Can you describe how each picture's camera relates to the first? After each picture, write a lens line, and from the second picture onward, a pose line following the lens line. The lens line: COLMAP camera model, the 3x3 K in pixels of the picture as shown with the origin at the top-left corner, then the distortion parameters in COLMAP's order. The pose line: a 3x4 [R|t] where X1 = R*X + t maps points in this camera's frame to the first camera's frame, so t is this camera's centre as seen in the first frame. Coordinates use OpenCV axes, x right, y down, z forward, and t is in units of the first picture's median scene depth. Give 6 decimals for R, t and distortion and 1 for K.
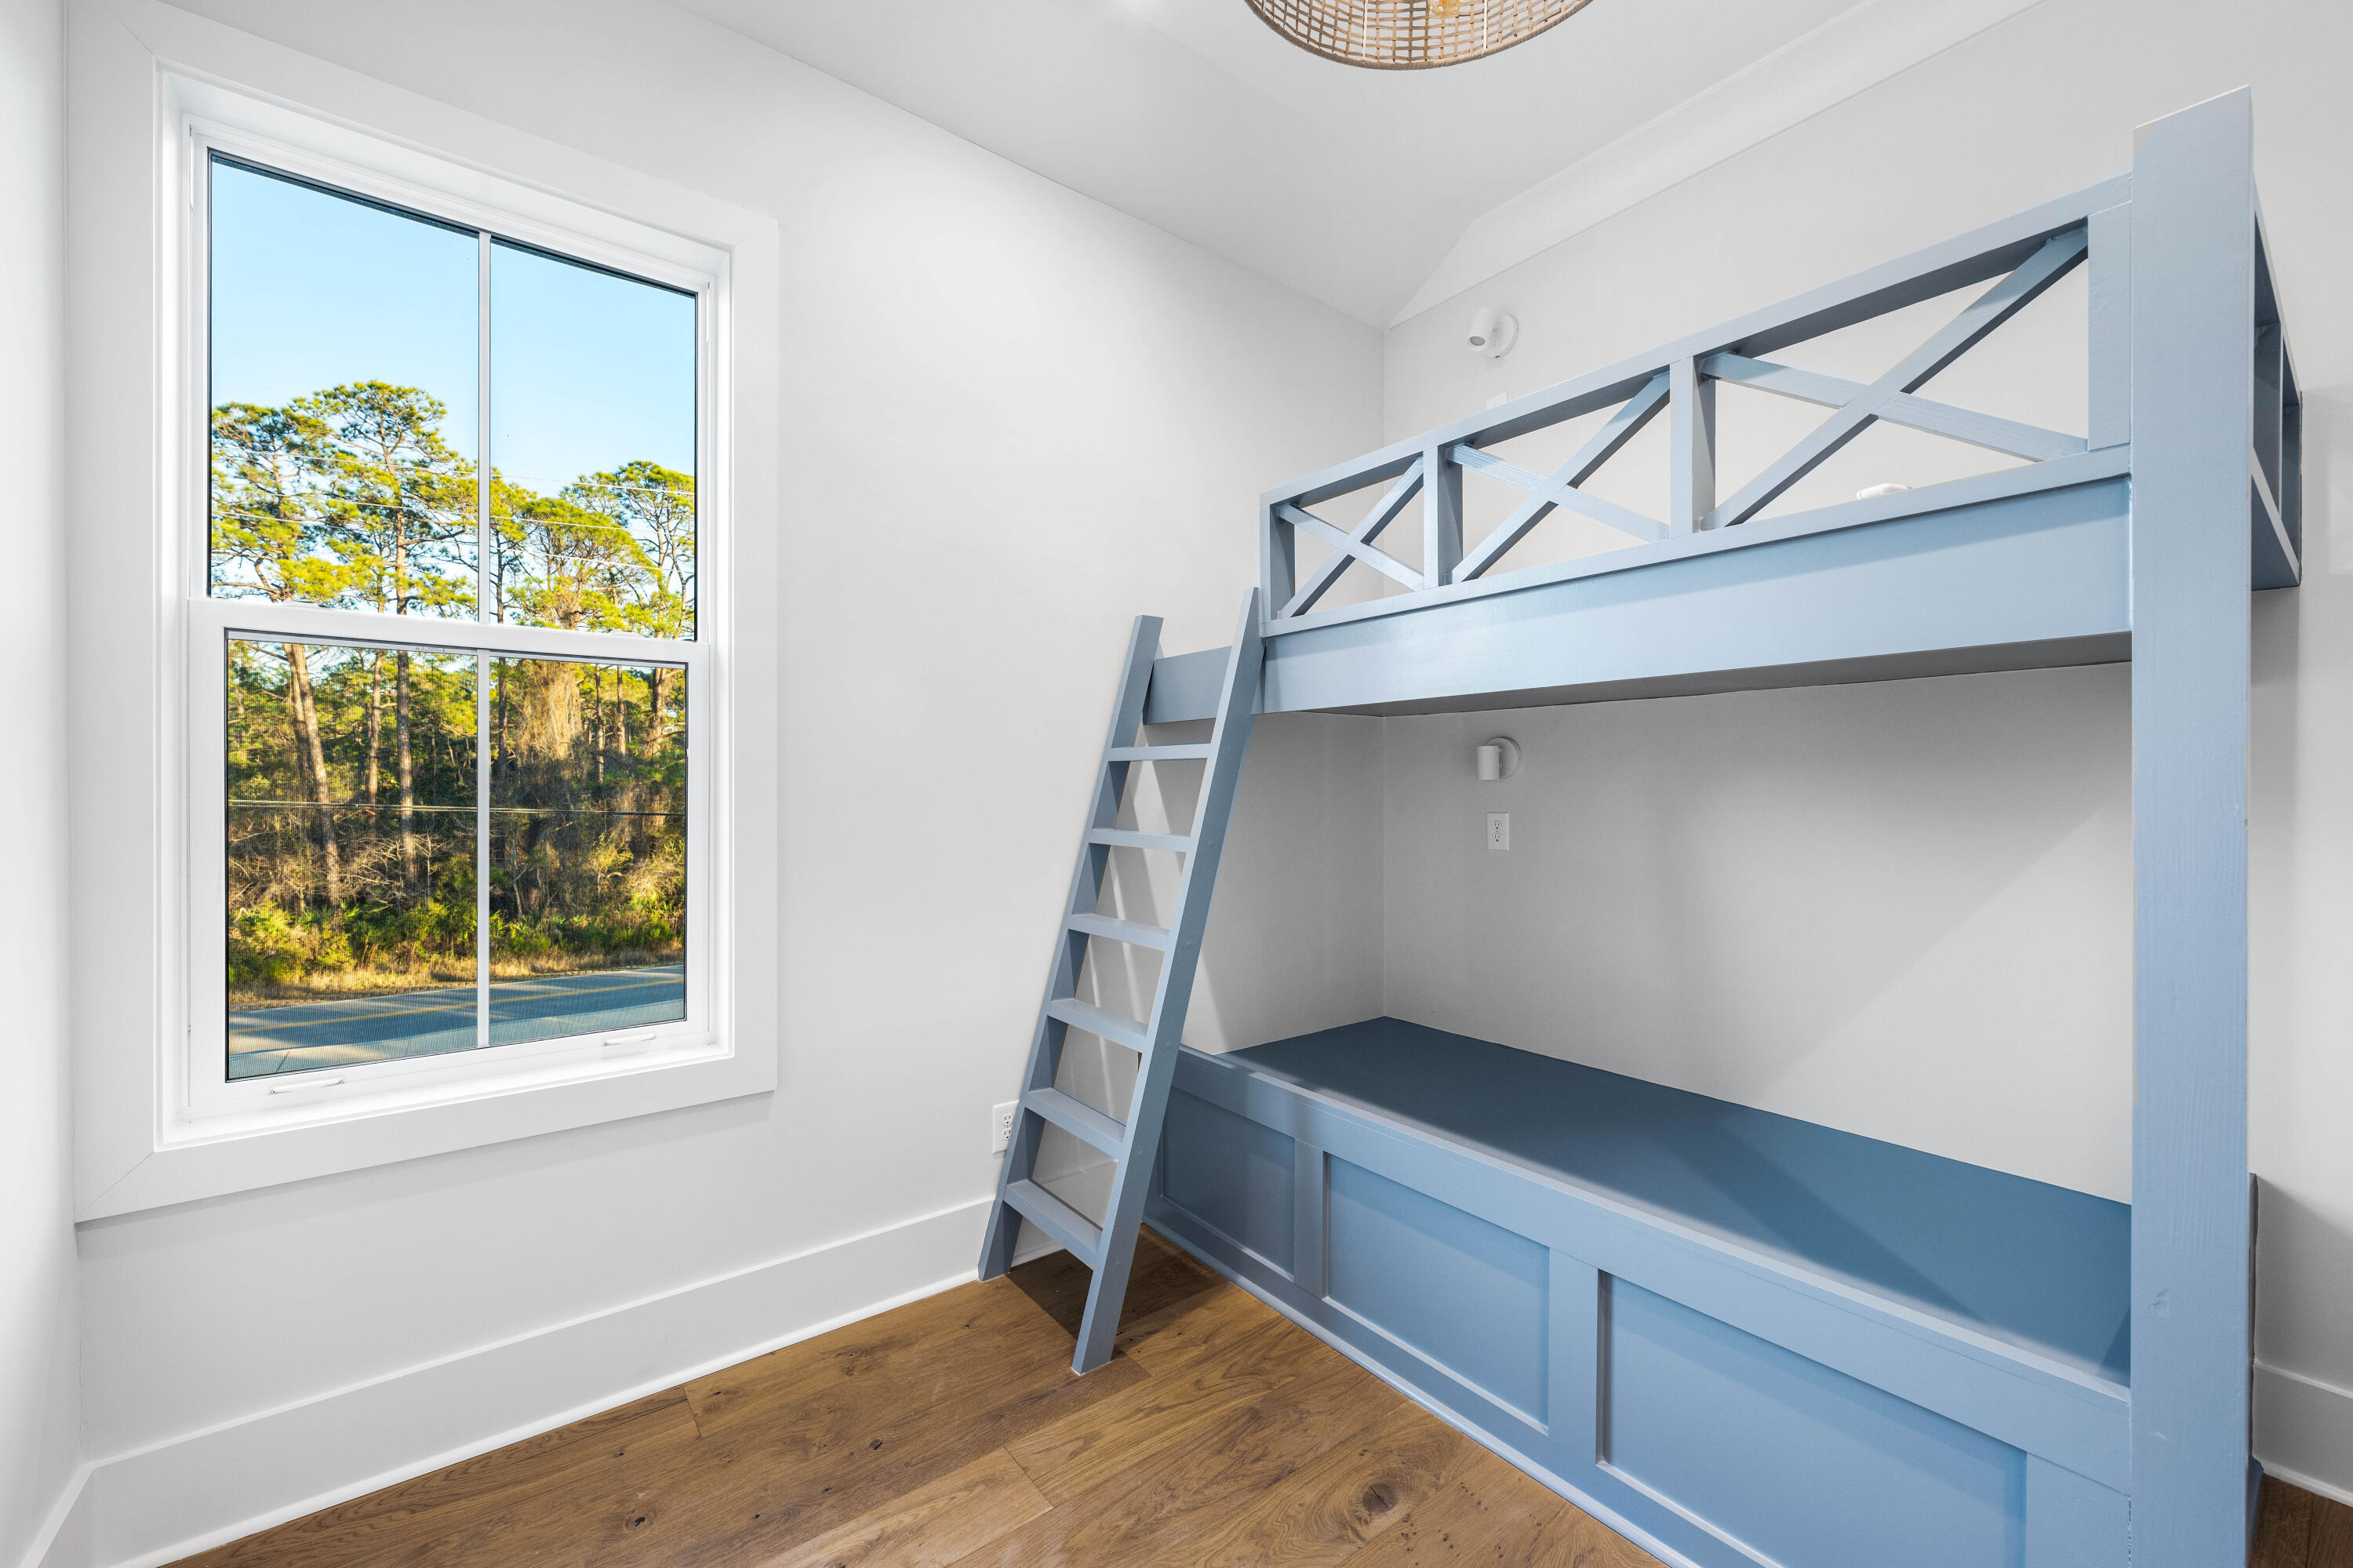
lens RADIAL K [[938.0, 0, 1179.9], [0, 938.0, 789.3], [0, 0, 1]] dist [0.000667, 0.000208]
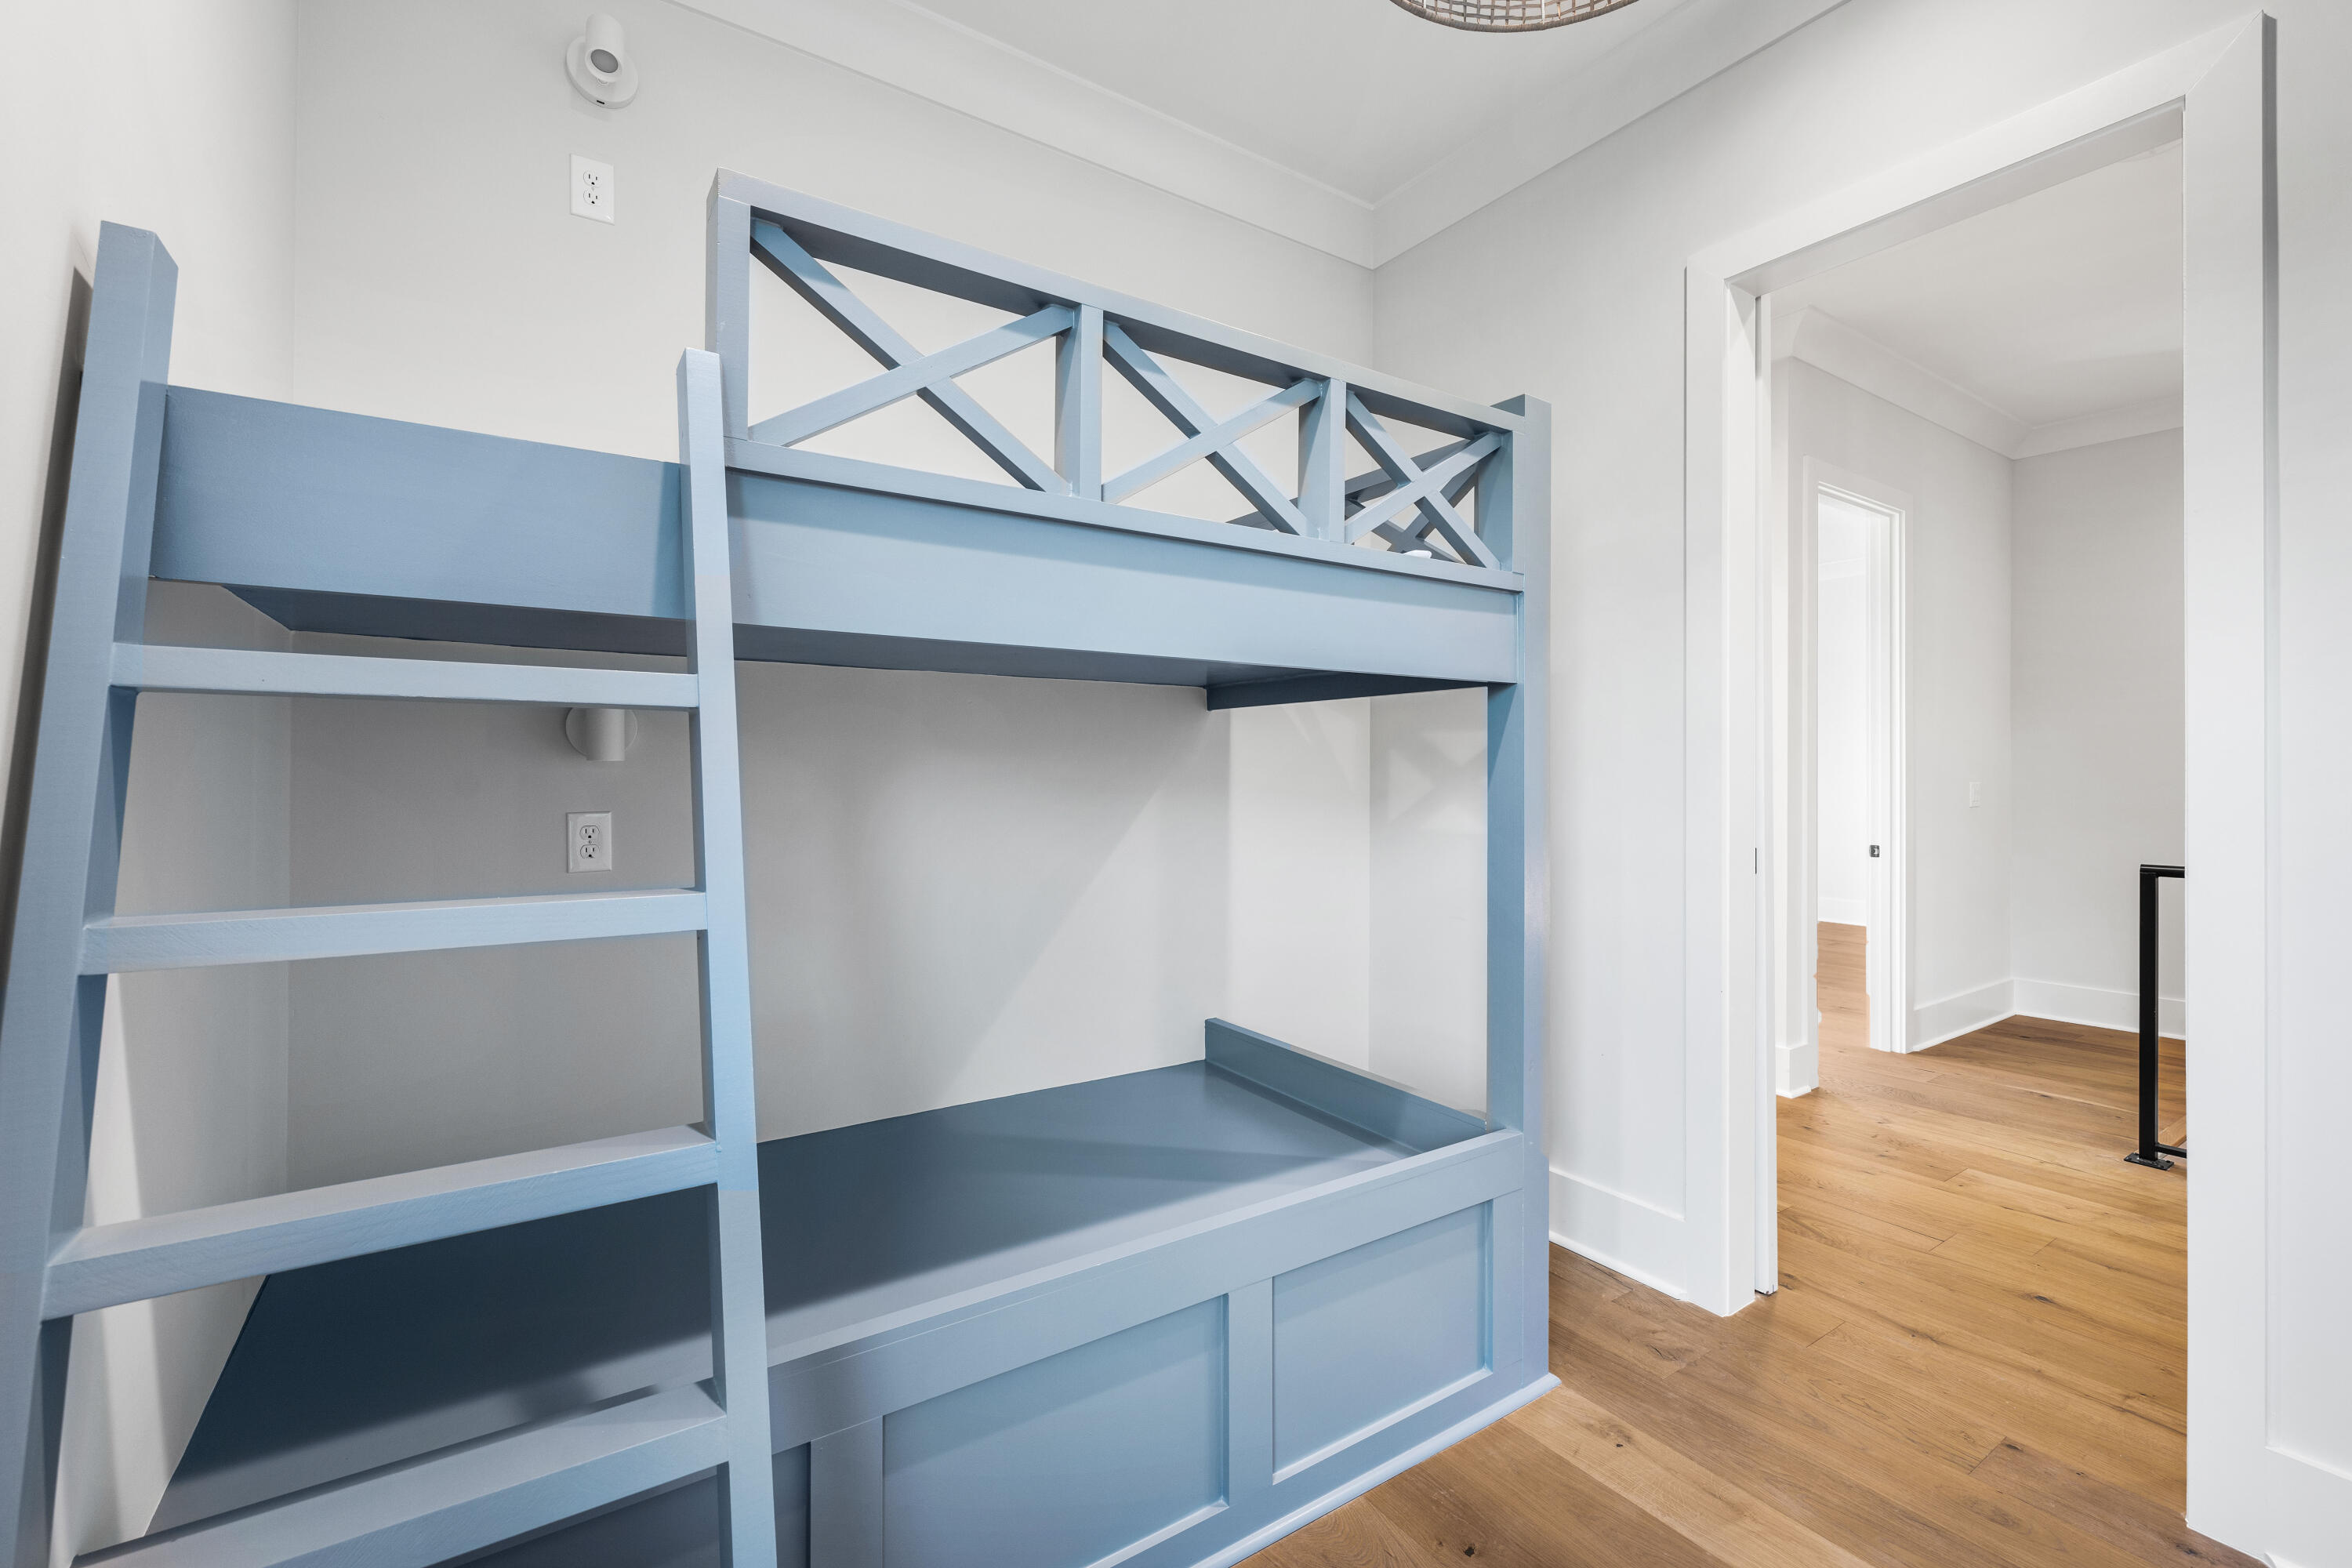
lens RADIAL K [[999.5, 0, 1176.4], [0, 999.5, 780.5], [0, 0, 1]] dist [-0.000432, -0.000001]
pose [[0.064466, -0.003356, 0.997914, -0.392380], [-0.000611, 0.999994, 0.003402, 0.000018], [-0.997920, -0.000829, 0.064464, 0.700854]]
